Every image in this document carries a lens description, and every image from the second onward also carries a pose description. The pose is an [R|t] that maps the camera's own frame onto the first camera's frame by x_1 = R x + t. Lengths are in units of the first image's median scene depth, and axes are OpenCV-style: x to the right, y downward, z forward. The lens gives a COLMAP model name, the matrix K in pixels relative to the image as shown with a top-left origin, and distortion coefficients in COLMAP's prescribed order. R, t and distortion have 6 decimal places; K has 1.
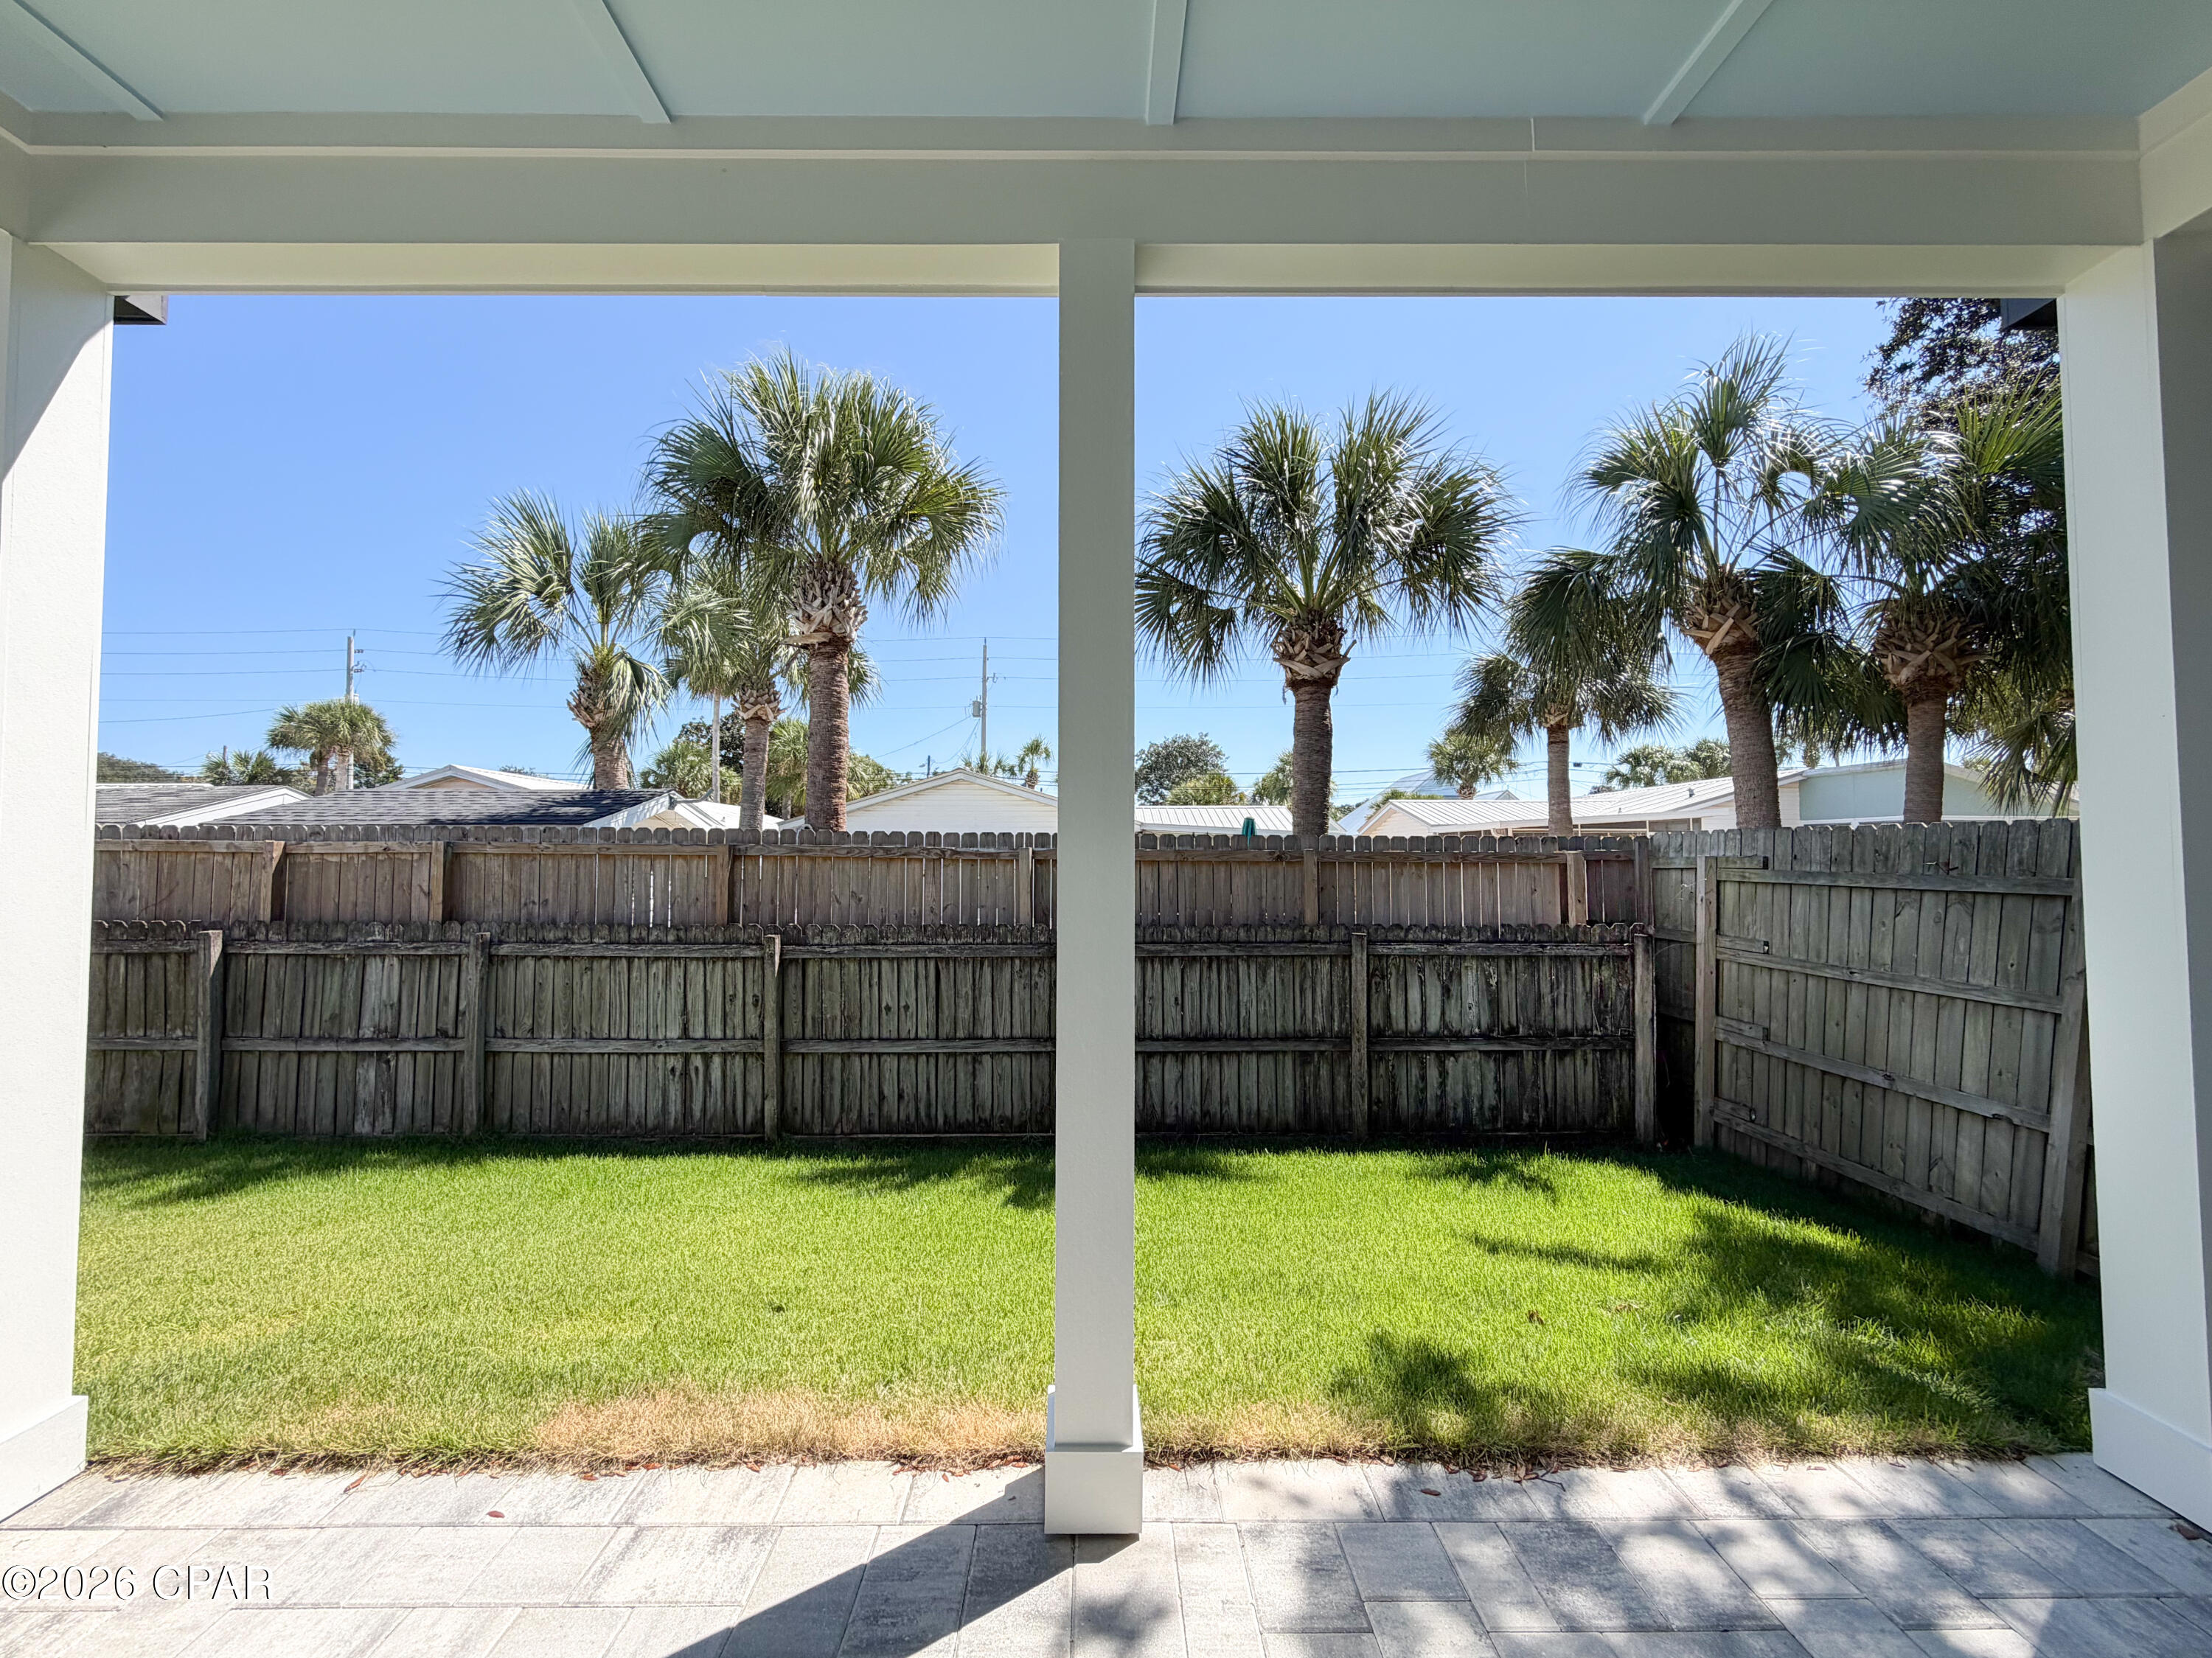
lens RADIAL K [[895.7, 0, 1101.4], [0, 895.7, 826.5], [0, 0, 1]] dist [0.000627, -0.000048]
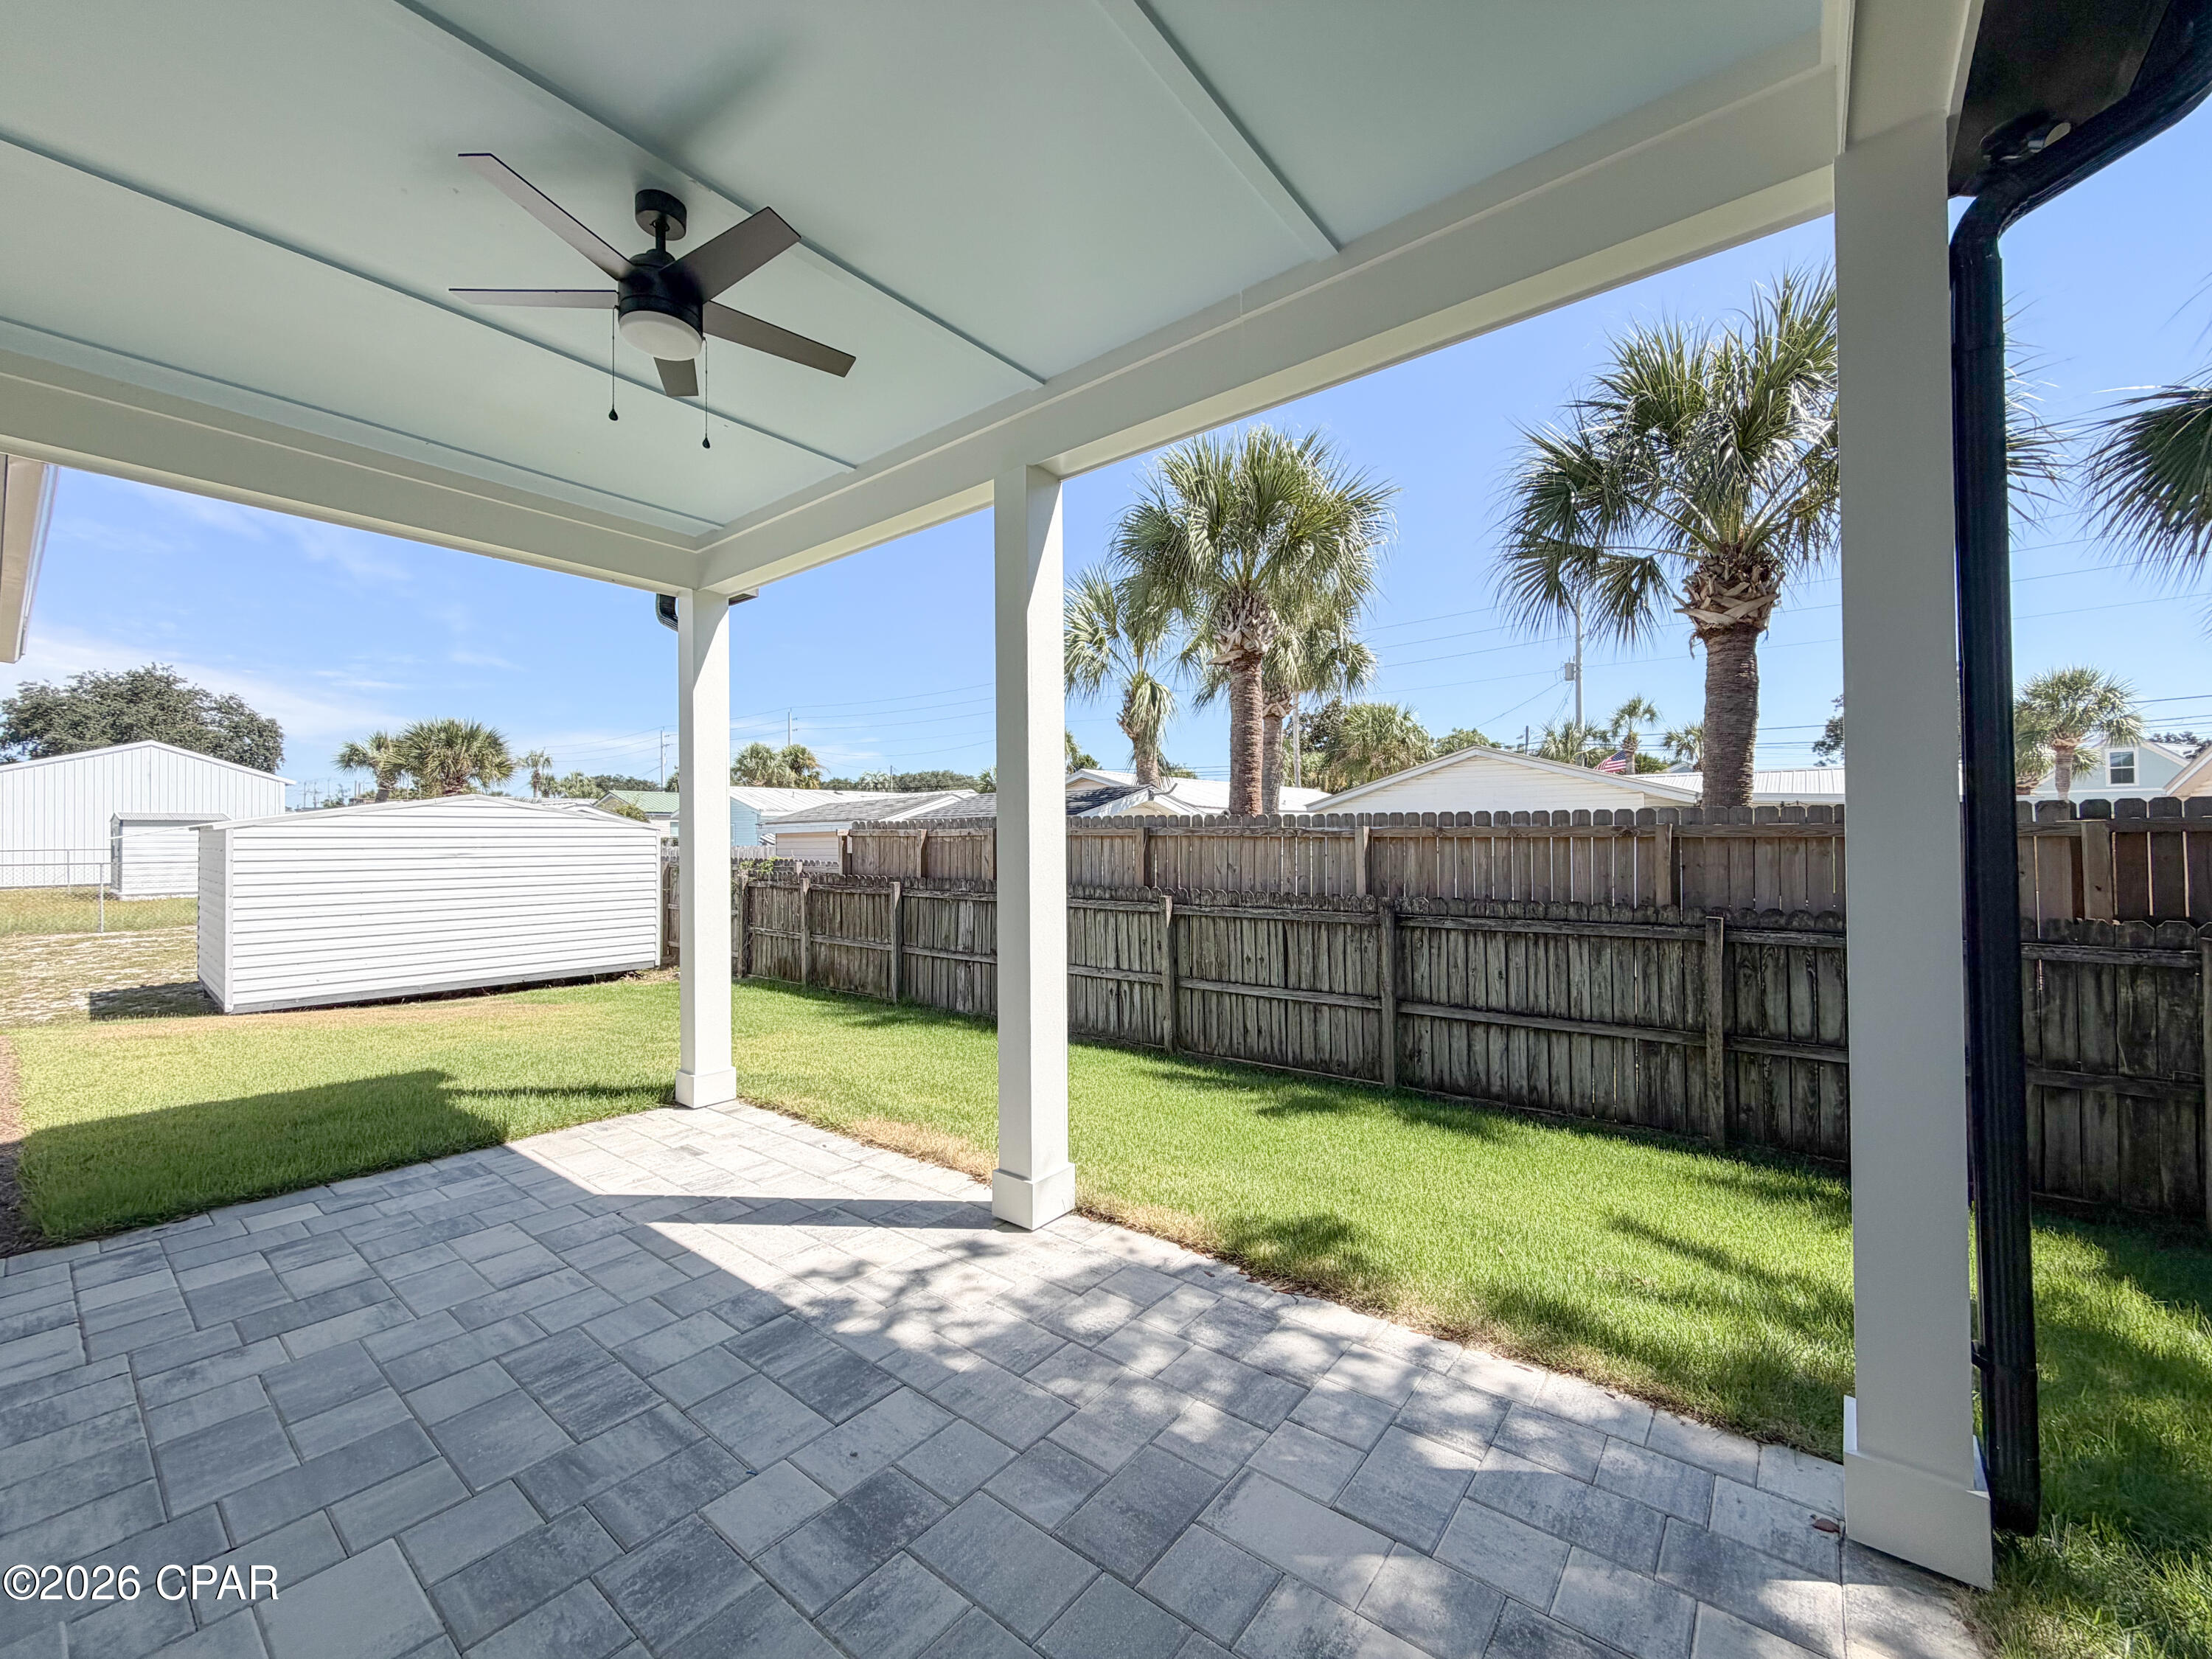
lens RADIAL K [[895.8, 0, 1107.6], [0, 895.8, 824.0], [0, 0, 1]] dist [0.000627, -0.000048]
pose [[0.776622, -0.016966, -0.629738, 0.389314], [0.031018, 0.999455, 0.011327, -0.001866], [0.629202, -0.028330, 0.776725, -0.069468]]
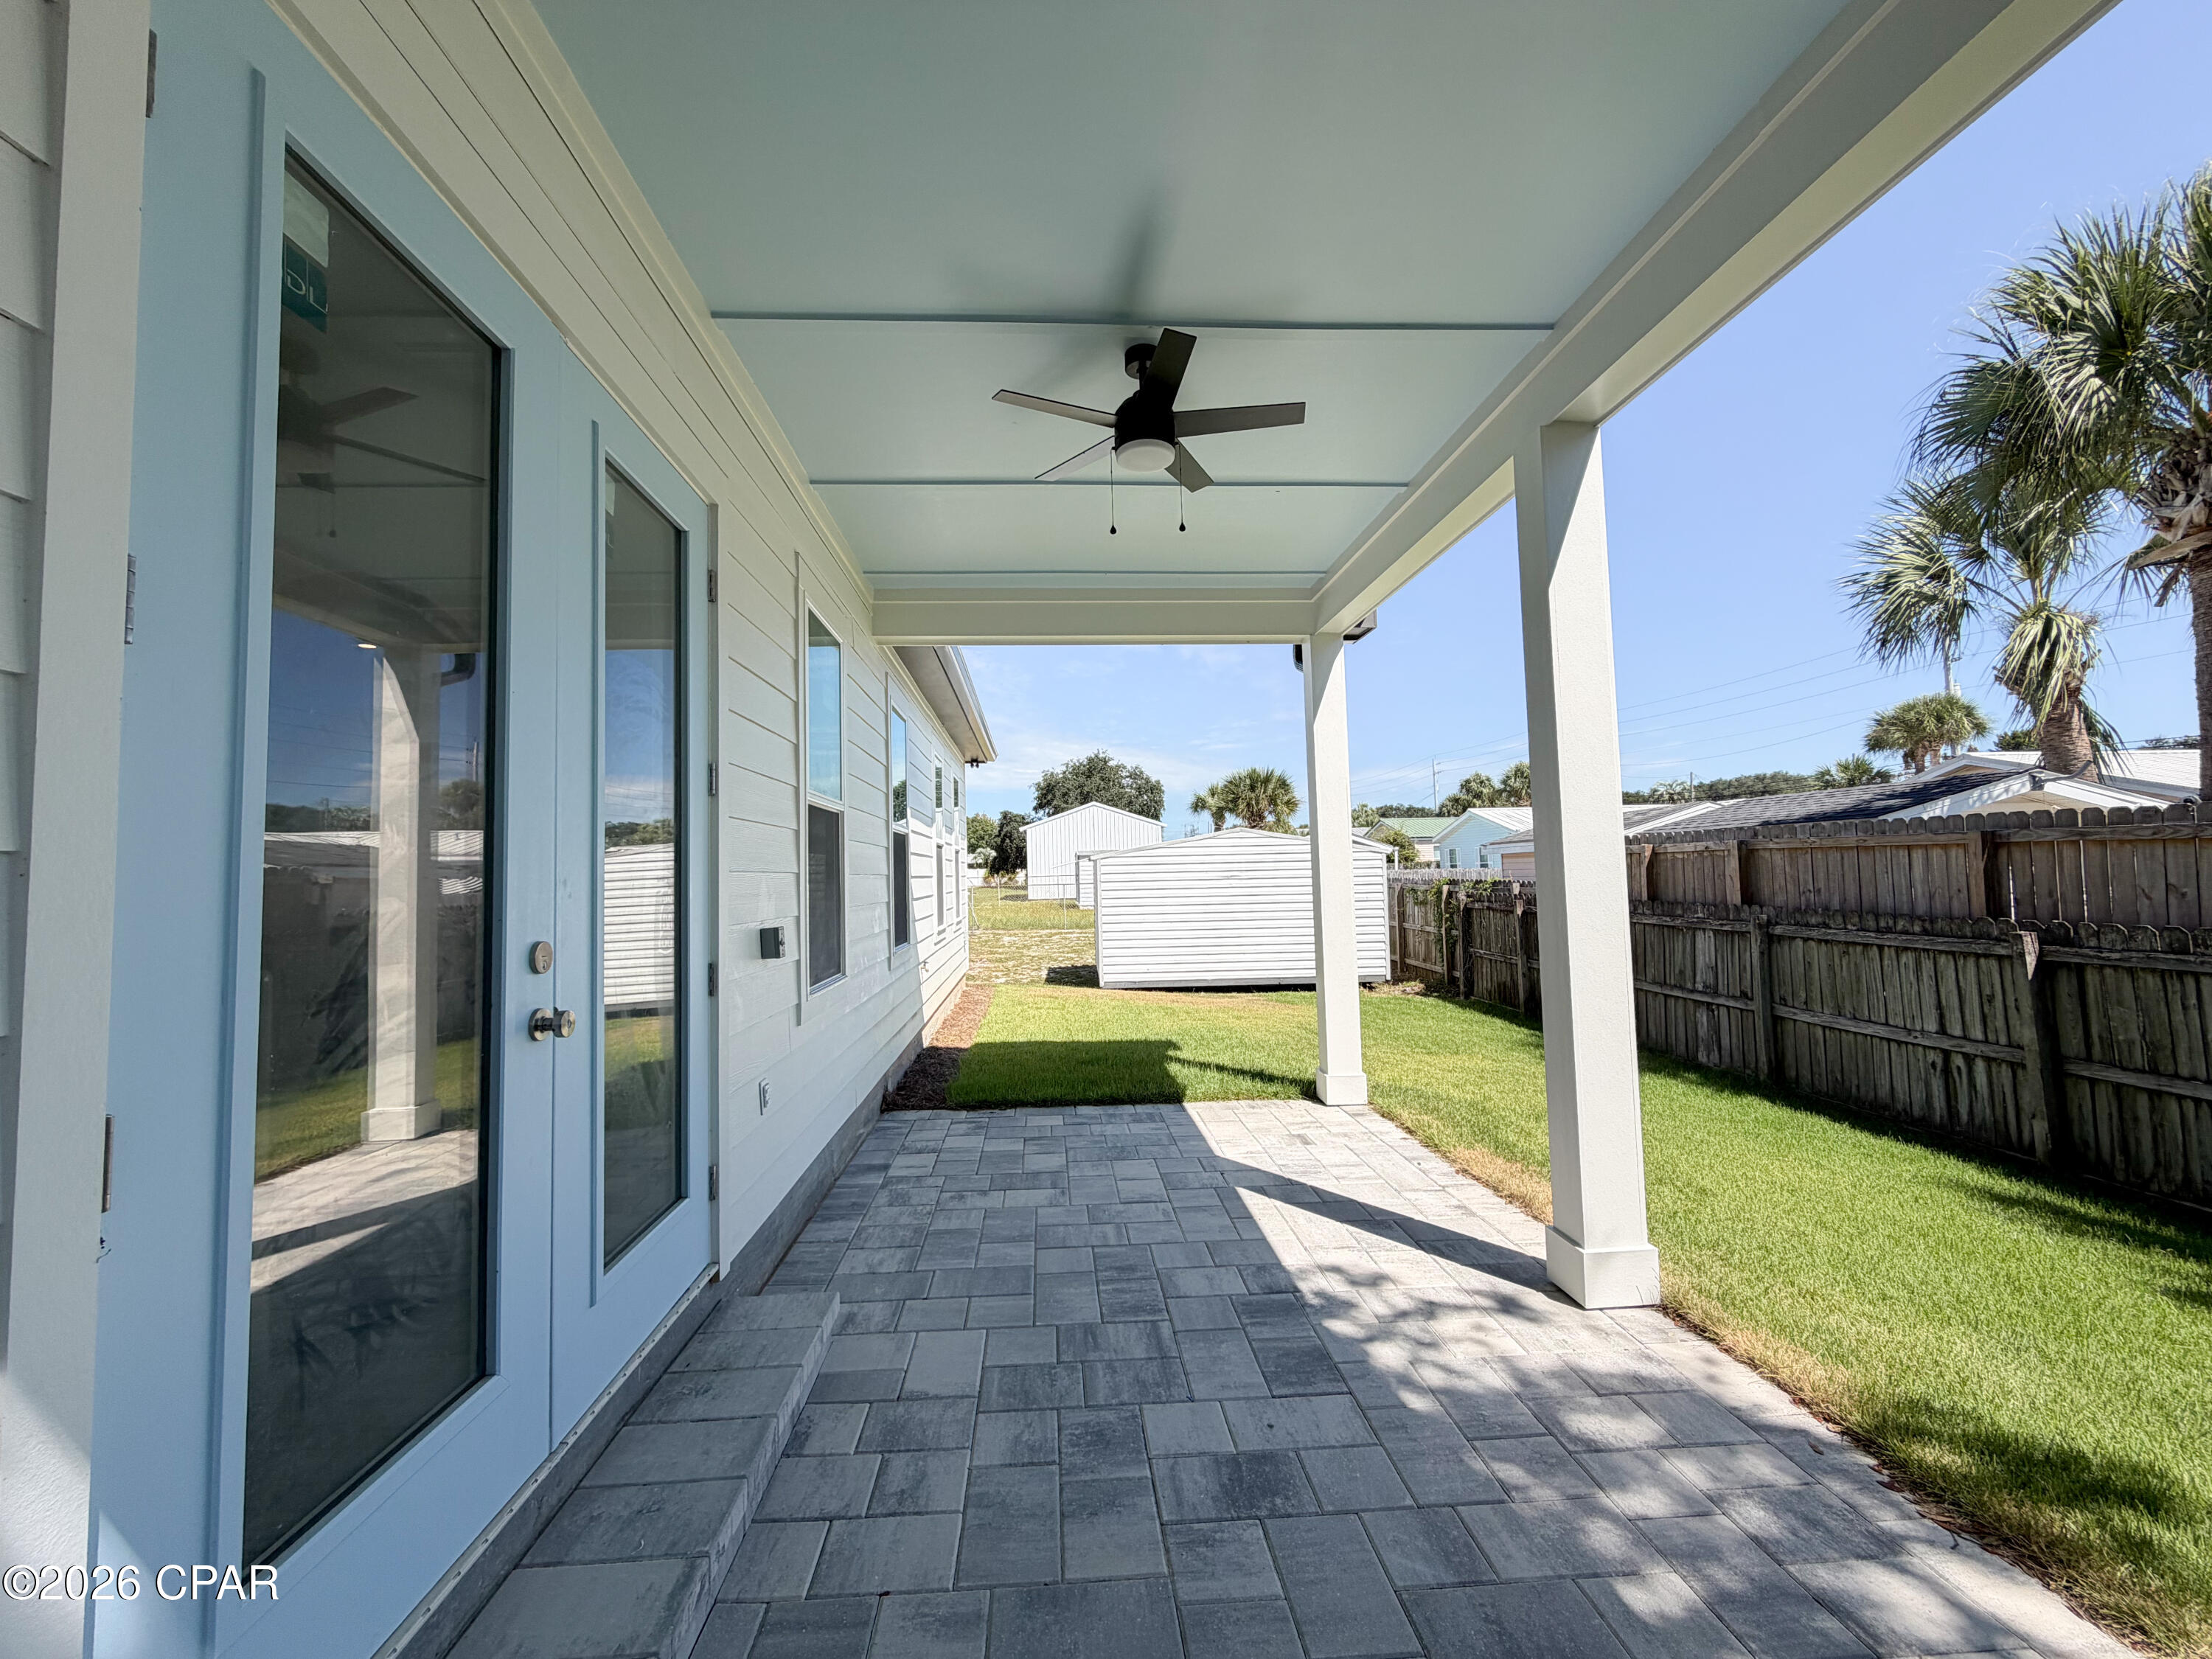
lens RADIAL K [[895.8, 0, 1084.6], [0, 895.8, 826.1], [0, 0, 1]] dist [0.000627, -0.000048]
pose [[0.038565, -0.055280, -0.997726, 0.471002], [0.059096, 0.996847, -0.052947, 0.009931], [0.997507, -0.056920, 0.041710, 0.051531]]
